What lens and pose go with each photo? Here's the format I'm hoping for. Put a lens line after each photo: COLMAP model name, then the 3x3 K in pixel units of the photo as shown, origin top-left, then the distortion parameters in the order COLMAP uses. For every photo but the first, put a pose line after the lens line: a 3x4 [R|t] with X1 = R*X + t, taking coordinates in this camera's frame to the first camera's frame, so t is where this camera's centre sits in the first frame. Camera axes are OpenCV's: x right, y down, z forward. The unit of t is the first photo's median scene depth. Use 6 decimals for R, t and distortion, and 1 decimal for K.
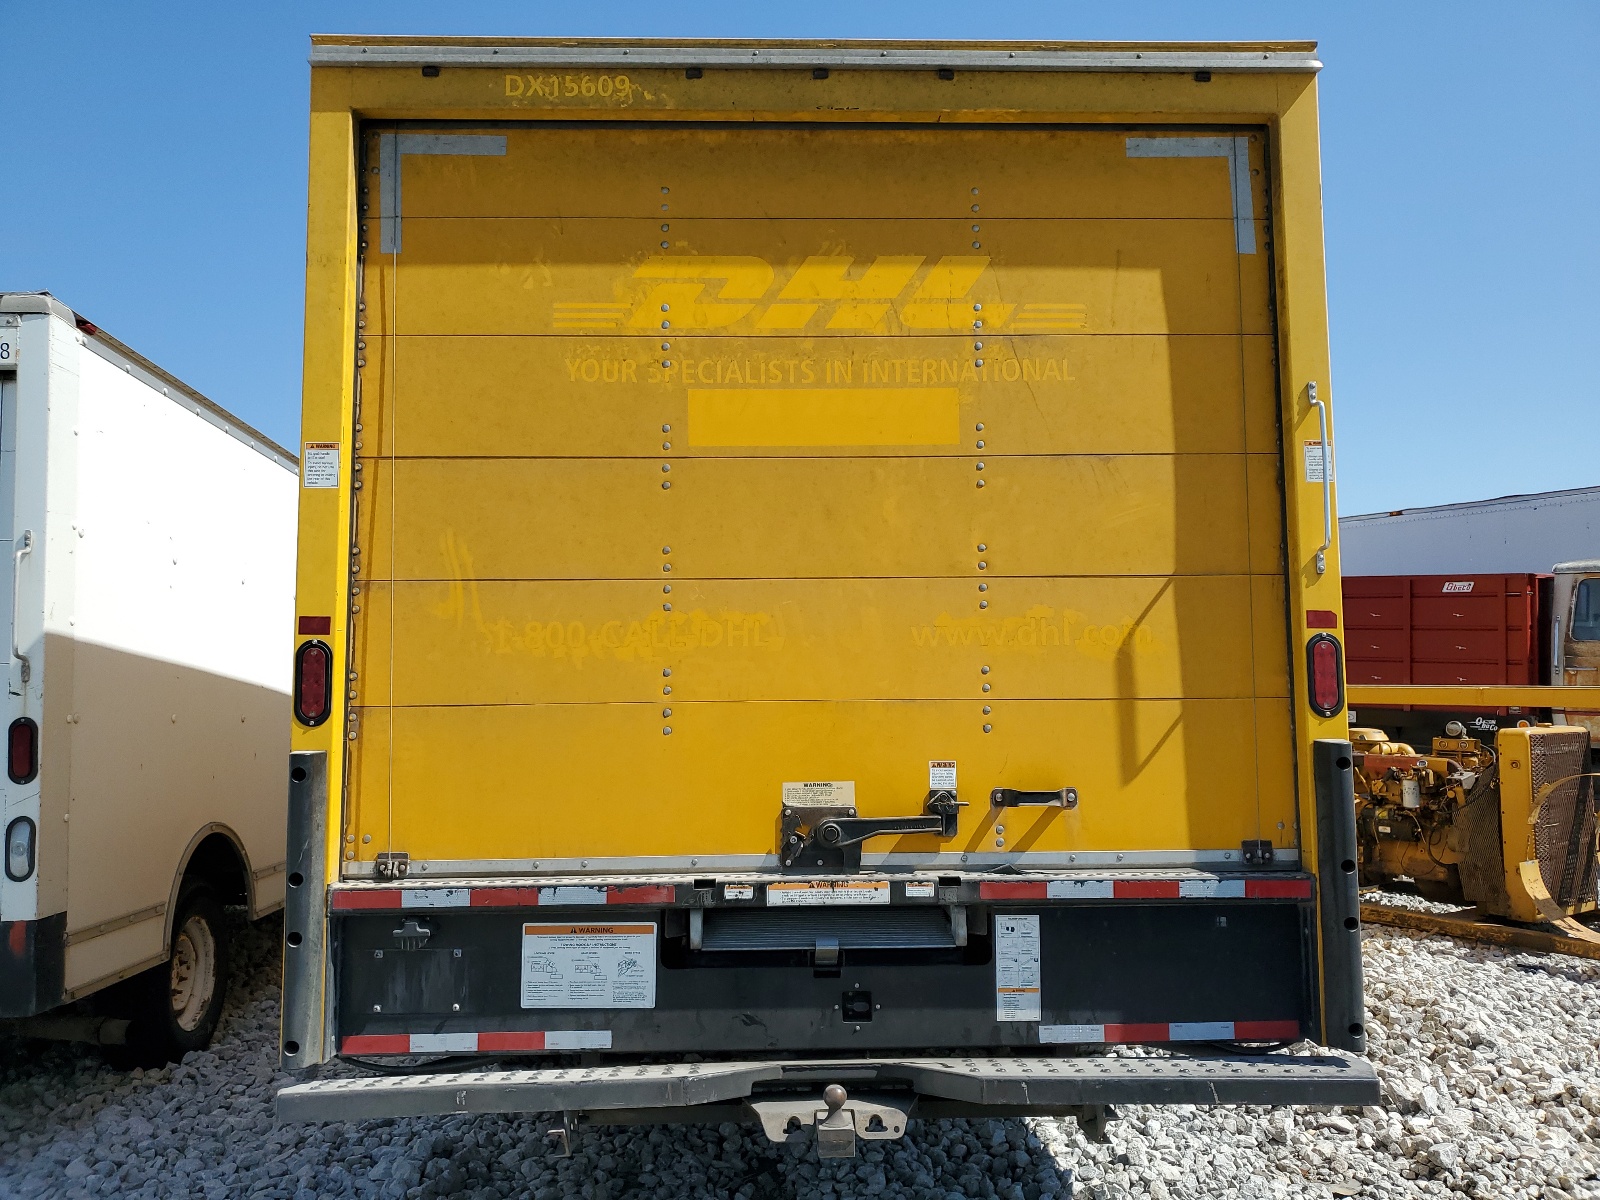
lens RADIAL K [[1233.8, 0, 800.5], [0, 1233.8, 600.9], [0, 0, 1]] dist [0.006639, 0.015292]
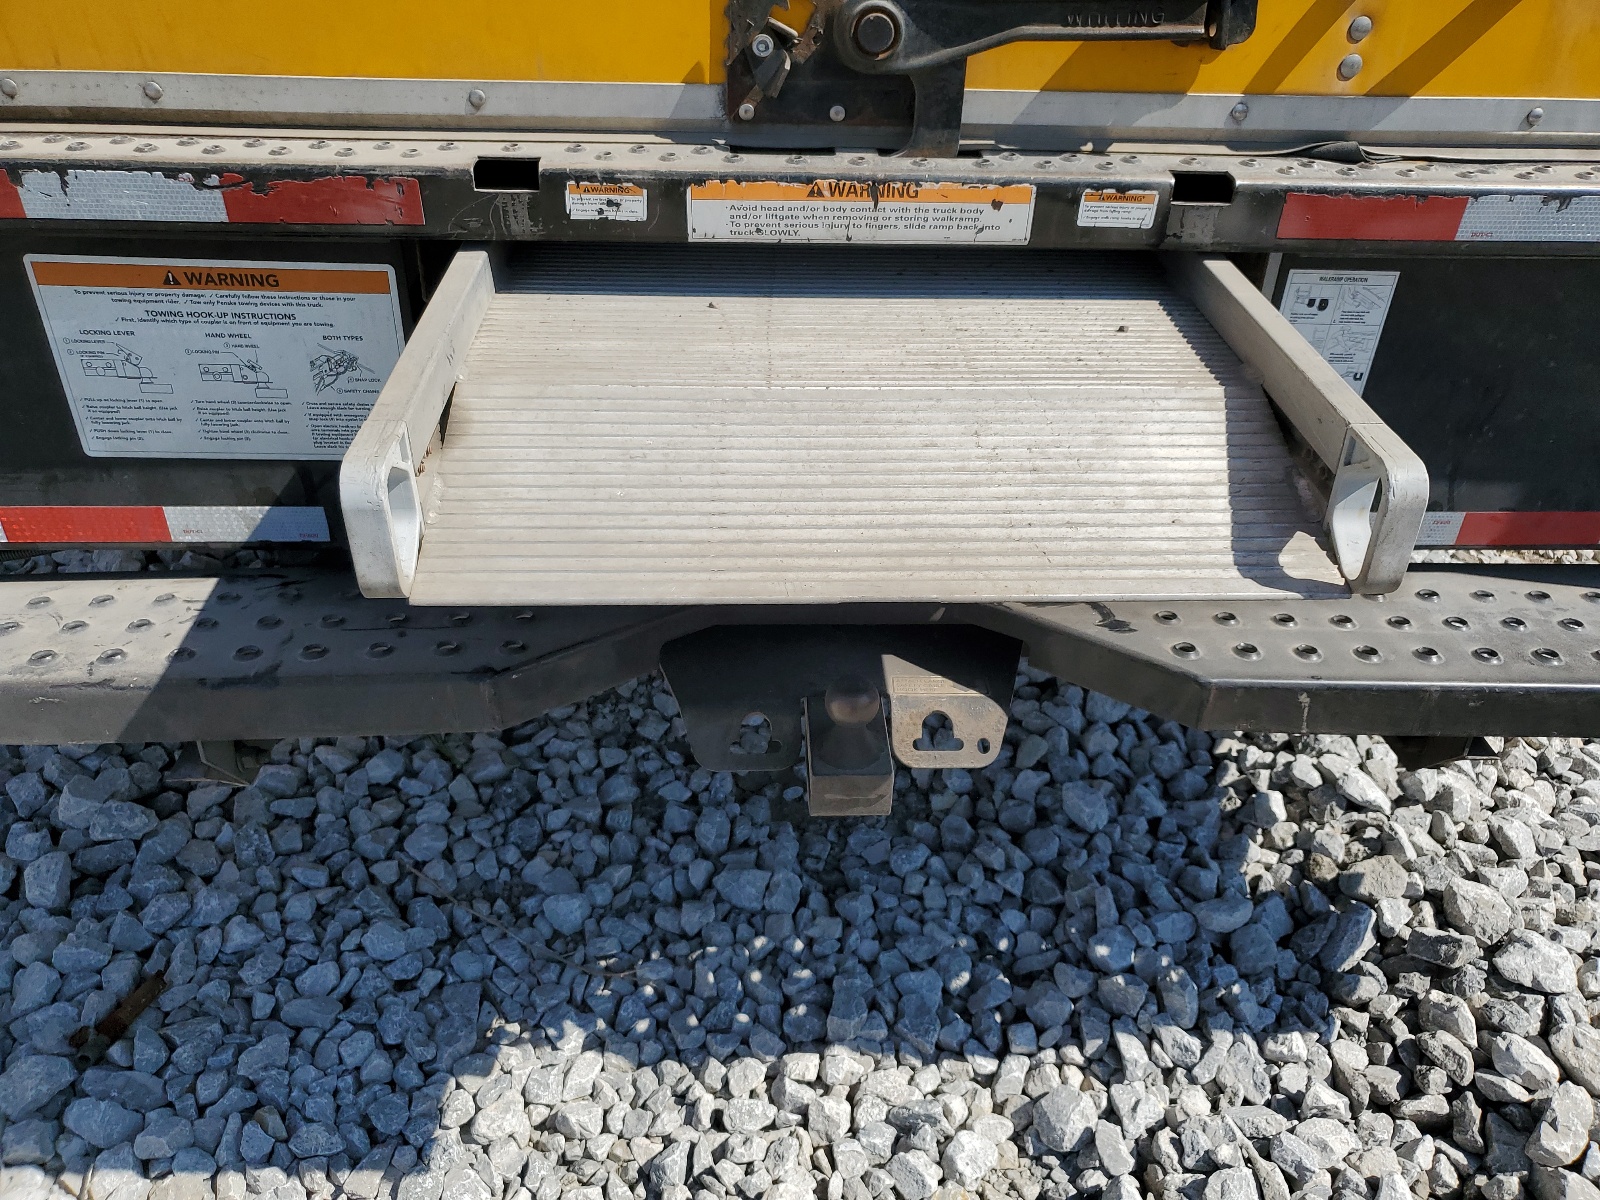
lens RADIAL K [[1233.8, 0, 800.0], [0, 1233.8, 595.9], [0, 0, 1]] dist [0.006639, 0.015292]
pose [[0.998325, 0.009025, 0.057143, -0.014261], [-0.043017, 0.776267, 0.628935, 0.099220], [-0.038682, -0.630340, 0.775355, 0.651811]]
